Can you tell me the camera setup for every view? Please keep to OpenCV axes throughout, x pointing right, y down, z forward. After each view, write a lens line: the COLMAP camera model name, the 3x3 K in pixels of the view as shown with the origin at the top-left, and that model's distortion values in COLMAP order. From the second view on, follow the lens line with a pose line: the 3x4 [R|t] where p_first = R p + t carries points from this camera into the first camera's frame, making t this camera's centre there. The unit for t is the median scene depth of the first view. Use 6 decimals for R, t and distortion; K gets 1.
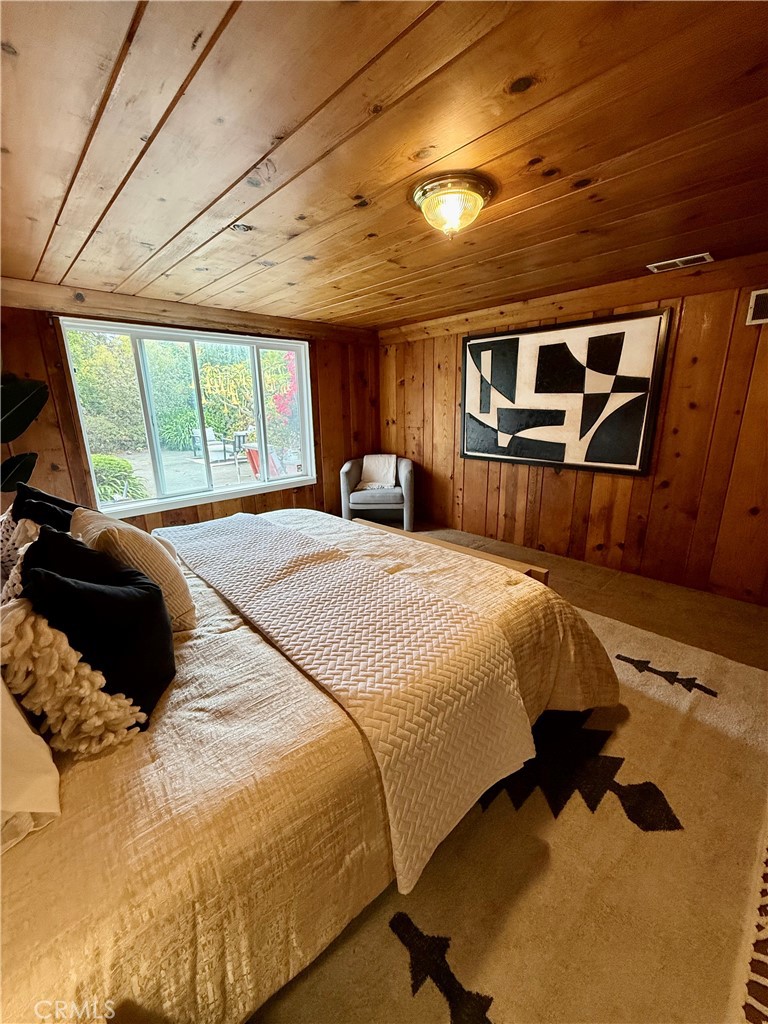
lens RADIAL K [[407.1, 0, 380.0], [0, 407.1, 510.4], [0, 0, 1]] dist [-0.008270, 0.001637]
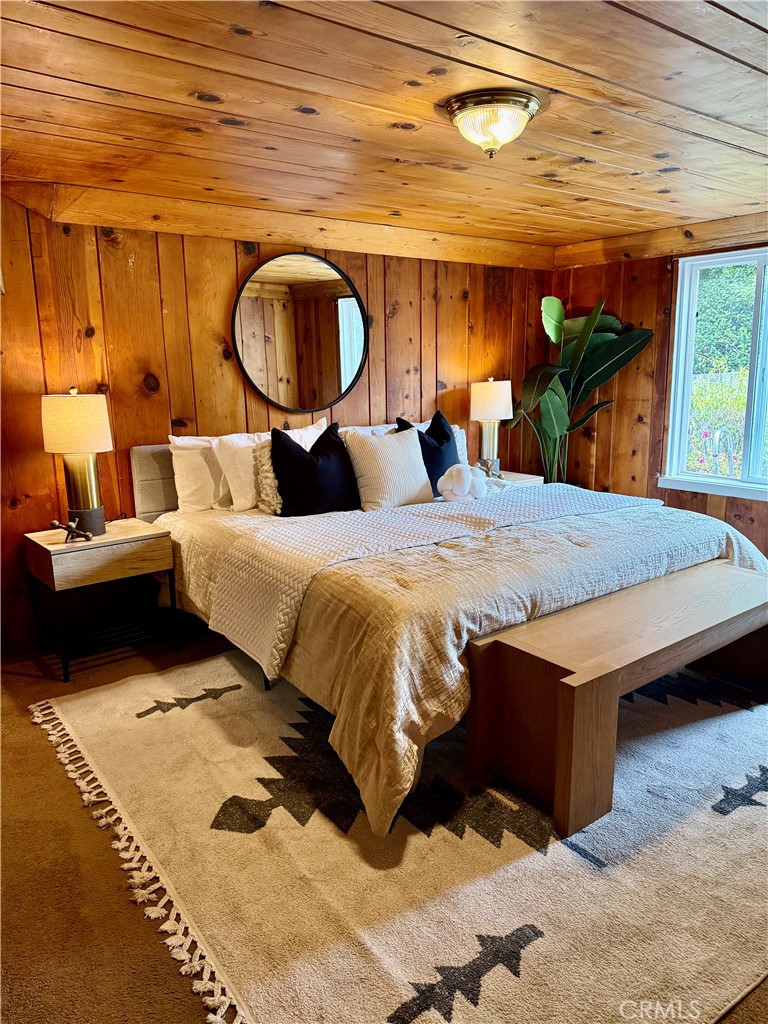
lens RADIAL K [[704.2, 0, 381.8], [0, 704.2, 511.8], [0, 0, 1]] dist [0.000085, -0.002443]
pose [[-0.115464, 0.221996, -0.968187, 1.614463], [-0.243507, 0.938638, 0.244260, -0.277043], [0.963002, 0.263964, -0.054321, 0.986155]]
